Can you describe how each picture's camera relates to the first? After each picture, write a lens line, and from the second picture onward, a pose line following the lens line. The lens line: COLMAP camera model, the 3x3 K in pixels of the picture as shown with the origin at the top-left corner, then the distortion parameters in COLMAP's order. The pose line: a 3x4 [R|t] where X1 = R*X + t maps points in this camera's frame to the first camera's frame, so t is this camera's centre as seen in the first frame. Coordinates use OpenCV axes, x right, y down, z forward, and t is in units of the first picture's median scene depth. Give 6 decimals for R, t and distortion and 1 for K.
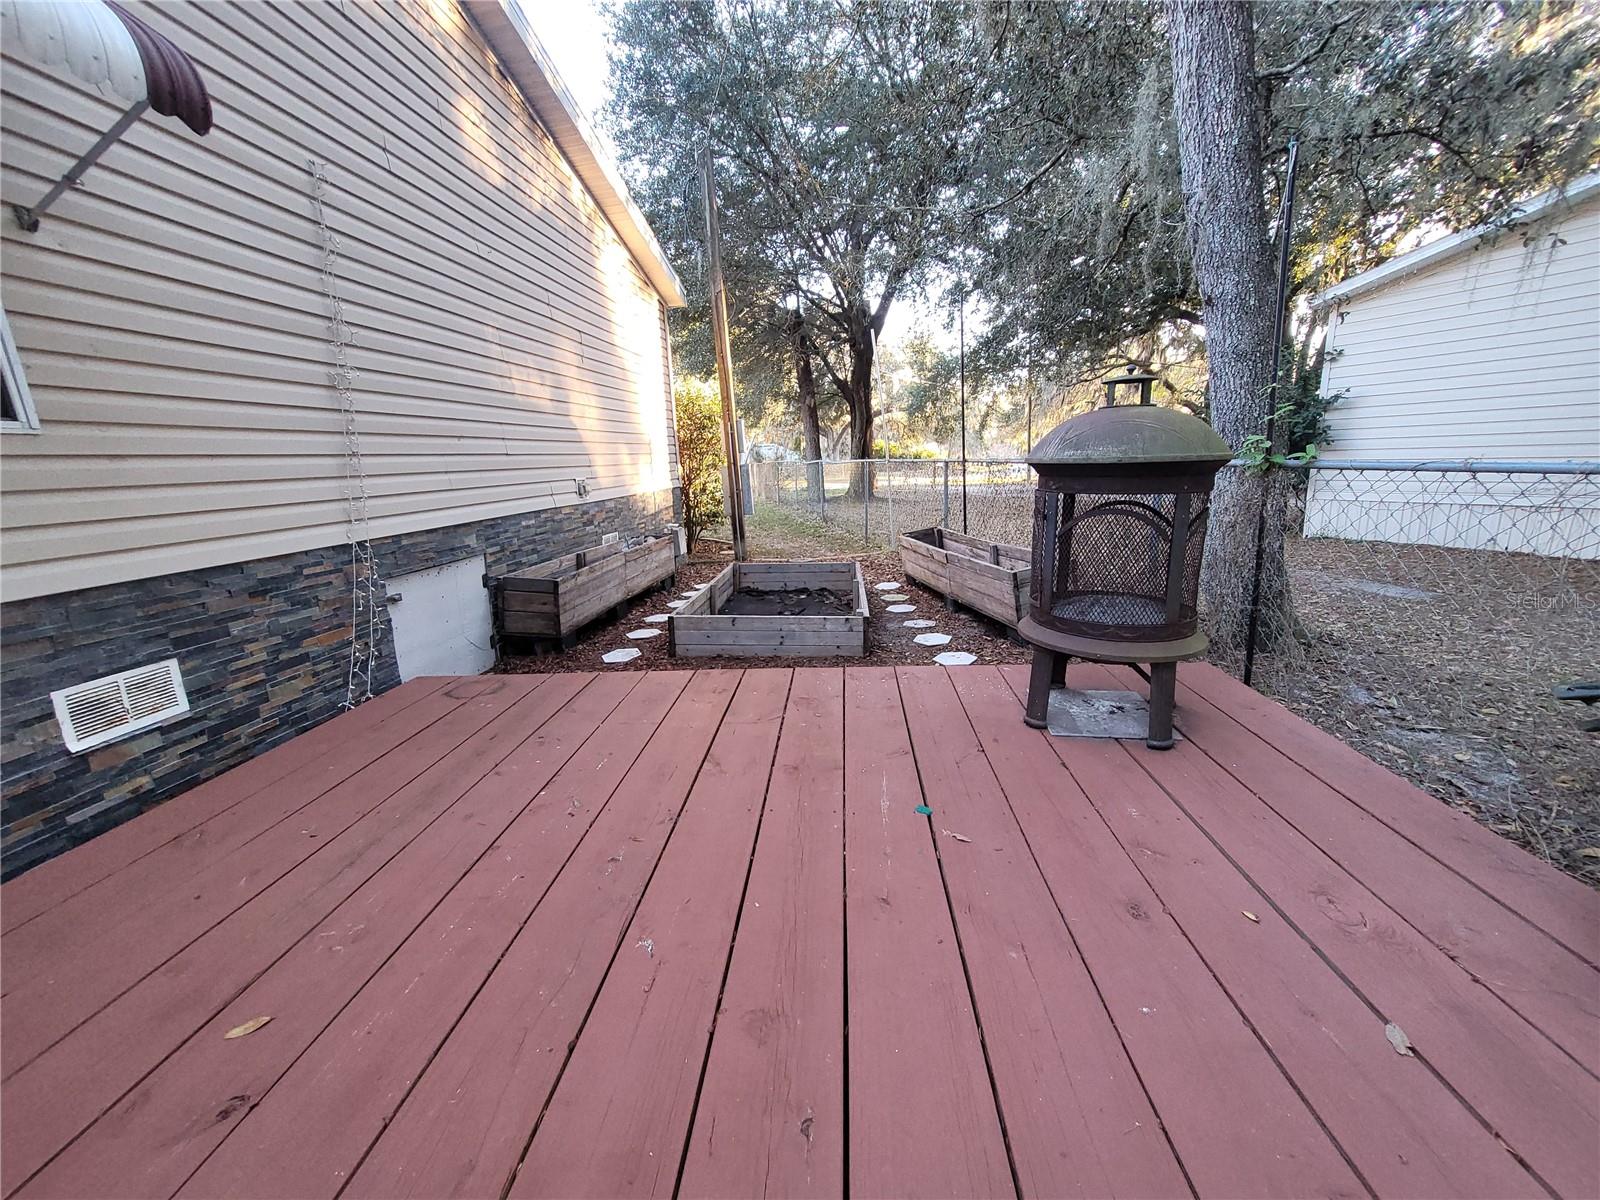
lens RADIAL K [[631.2, 0, 800.0], [0, 631.2, 600.0], [0, 0, 1]] dist [0.000069, 0.000119]
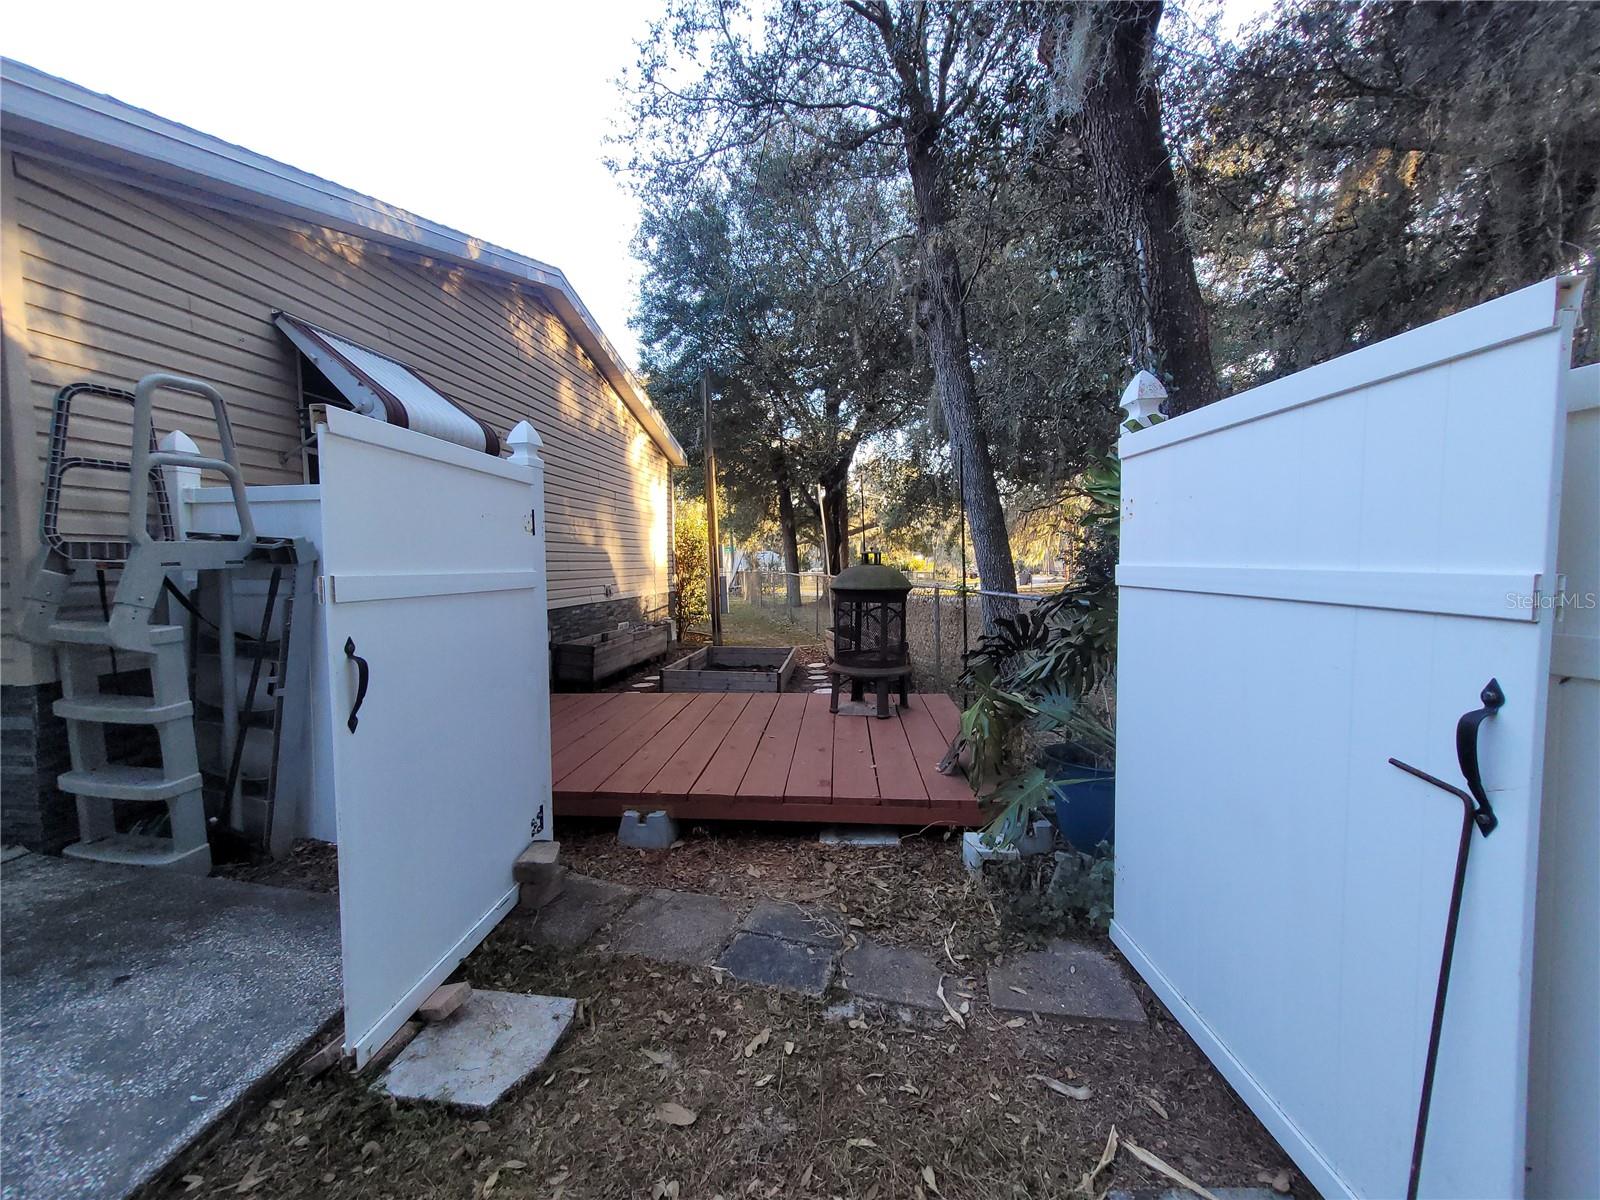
lens RADIAL K [[631.2, 0, 800.0], [0, 631.2, 600.0], [0, 0, 1]] dist [0.000069, 0.000119]
pose [[0.999585, 0.028417, 0.004633, 0.085656], [-0.027269, 0.986002, -0.164490, 0.063600], [-0.009242, 0.164295, 0.986368, -0.392058]]
